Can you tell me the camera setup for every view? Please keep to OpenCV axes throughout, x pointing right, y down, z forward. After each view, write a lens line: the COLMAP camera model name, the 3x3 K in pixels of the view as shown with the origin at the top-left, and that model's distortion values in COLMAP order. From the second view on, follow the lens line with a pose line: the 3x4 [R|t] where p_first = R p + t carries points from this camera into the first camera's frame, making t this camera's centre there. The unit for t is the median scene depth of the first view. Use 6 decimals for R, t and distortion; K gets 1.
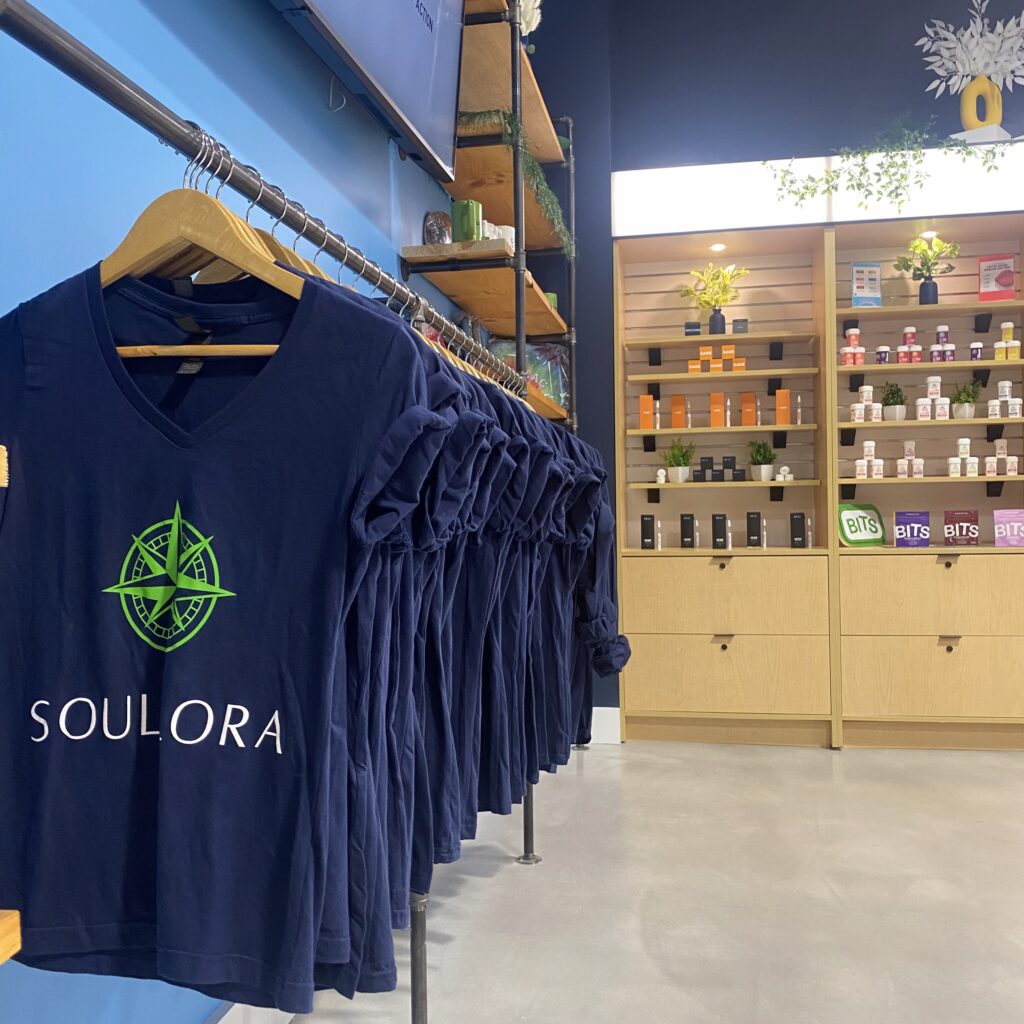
lens RADIAL K [[1040.6, 0, 511.4], [0, 1040.6, 502.4], [0, 0, 1]] dist [0.023879, 0.000000]
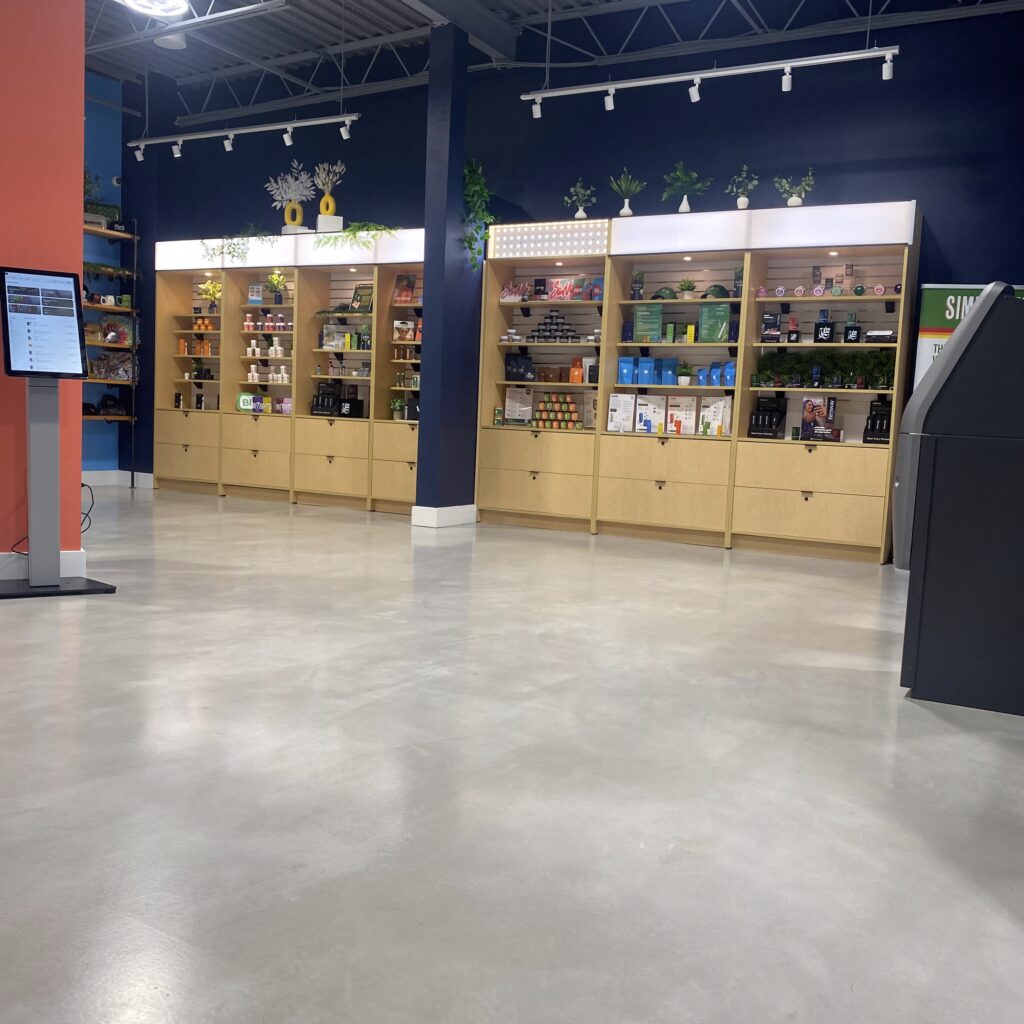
lens RADIAL K [[1040.6, 0, 501.7], [0, 1040.6, 513.0], [0, 0, 1]] dist [0.023879, 0.000000]
pose [[0.942542, 0.091150, -0.321412, 1.612130], [-0.055287, 0.991352, 0.119011, -0.039875], [0.329481, -0.094403, 0.939431, -0.969490]]
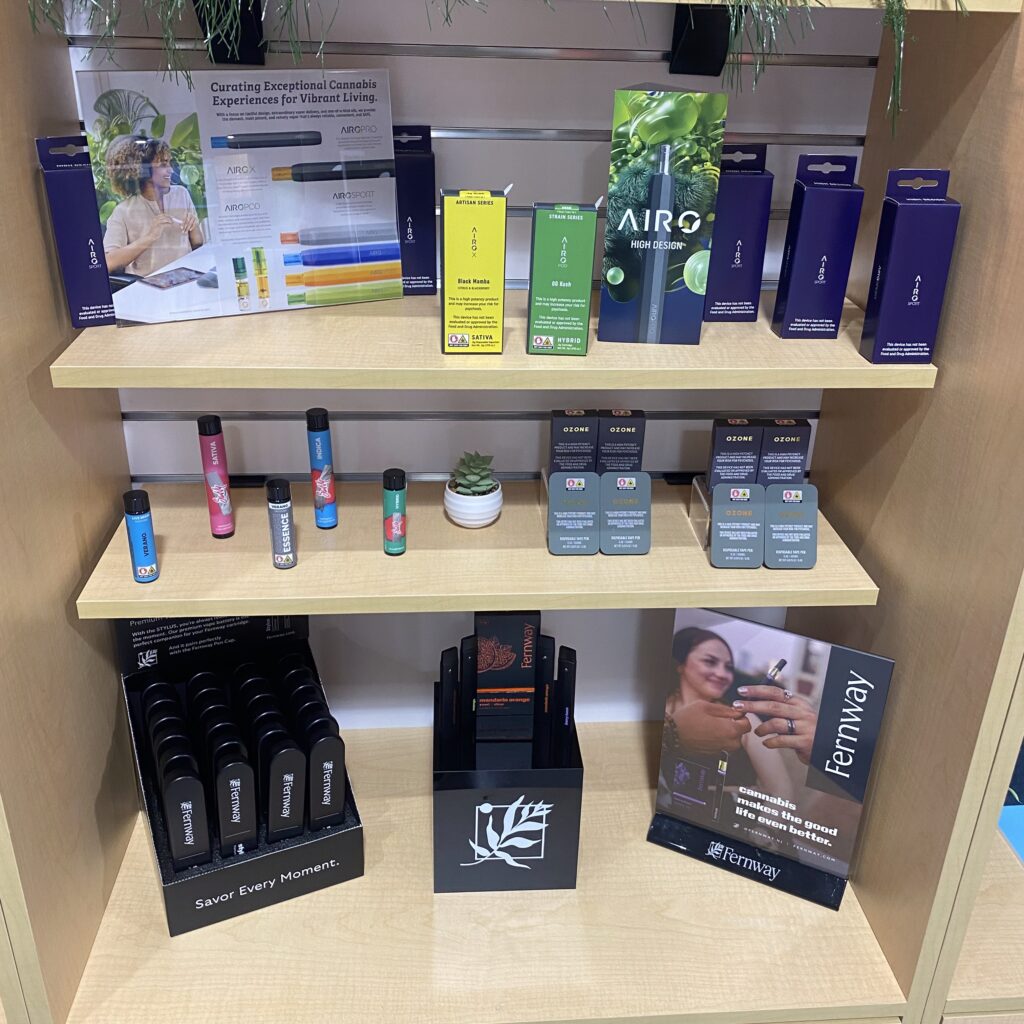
lens RADIAL K [[1040.6, 0, 512.8], [0, 1040.6, 509.4], [0, 0, 1]] dist [0.023879, 0.000000]
pose [[0.964387, -0.072061, 0.254490, 0.544214], [-0.048629, 0.897462, 0.438403, -0.167717], [-0.259987, -0.435166, 0.861996, 0.761801]]
